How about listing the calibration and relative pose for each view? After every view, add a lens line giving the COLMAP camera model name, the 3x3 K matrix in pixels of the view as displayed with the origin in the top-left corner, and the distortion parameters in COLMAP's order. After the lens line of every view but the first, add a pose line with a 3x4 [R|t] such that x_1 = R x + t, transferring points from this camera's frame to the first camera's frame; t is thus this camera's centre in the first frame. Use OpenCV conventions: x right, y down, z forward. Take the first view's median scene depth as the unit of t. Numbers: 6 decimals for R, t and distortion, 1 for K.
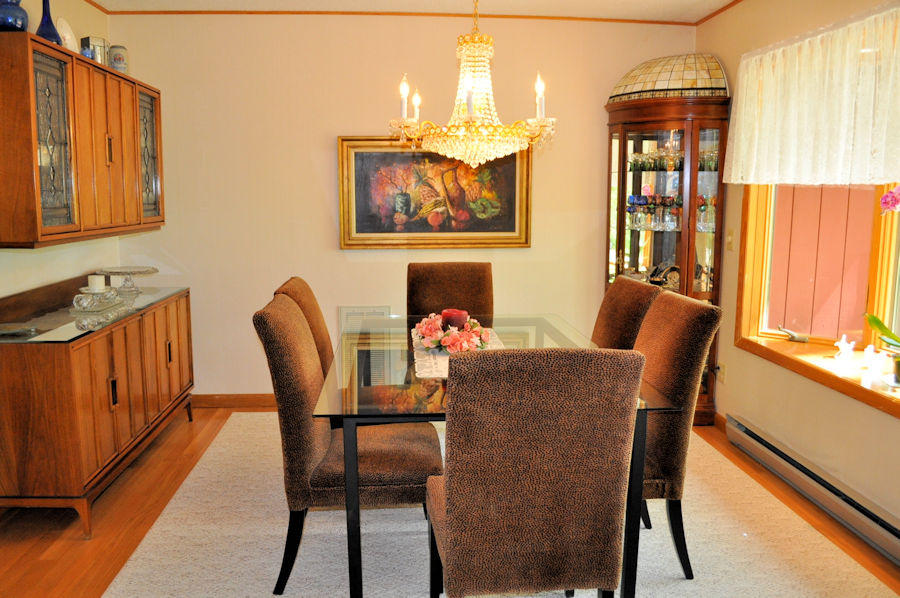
lens RADIAL K [[706.1, 0, 453.4], [0, 706.1, 297.8], [0, 0, 1]] dist [-0.077999, 0.007647]
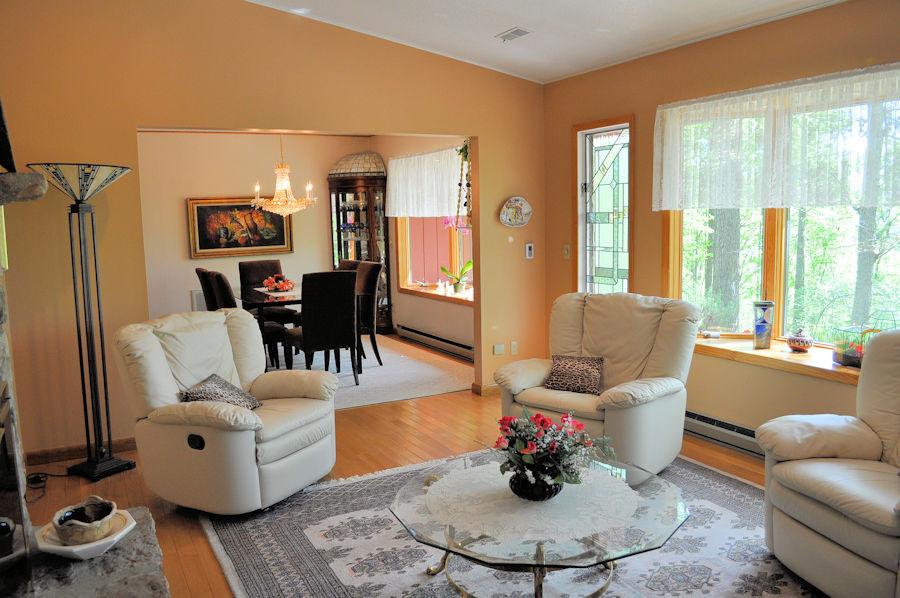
lens RADIAL K [[706.1, 0, 446.4], [0, 706.1, 298.1], [0, 0, 1]] dist [-0.077999, 0.007647]
pose [[0.916511, -0.074573, 0.392998, -0.274015], [0.087924, 0.995998, -0.016053, 0.120357], [-0.390228, 0.049267, 0.919399, -0.923904]]
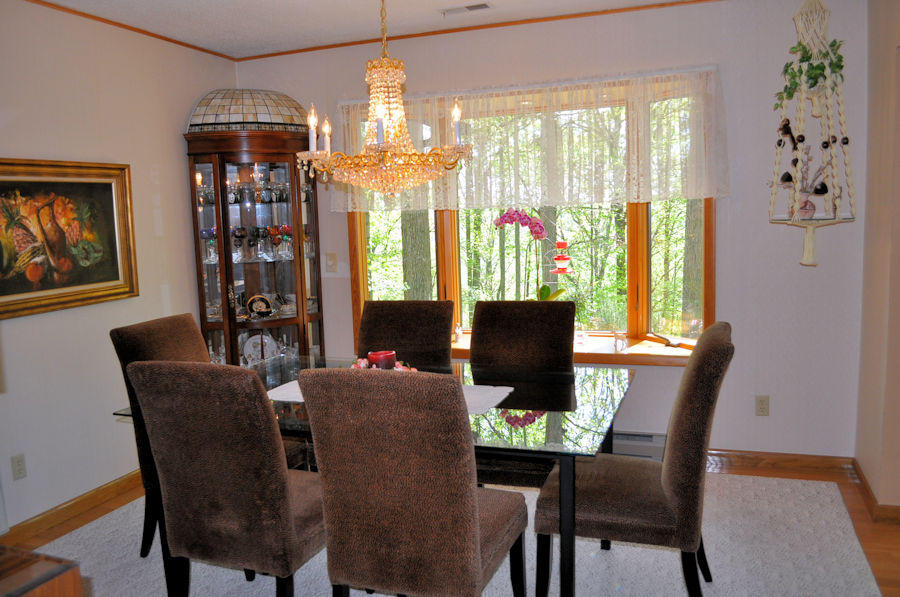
lens RADIAL K [[706.1, 0, 450.3], [0, 706.1, 299.7], [0, 0, 1]] dist [-0.077999, 0.007647]
pose [[0.442132, -0.125703, 0.888098, -0.471797], [0.166653, 0.984403, 0.056368, -0.053023], [-0.881332, 0.123082, 0.456185, 0.304596]]
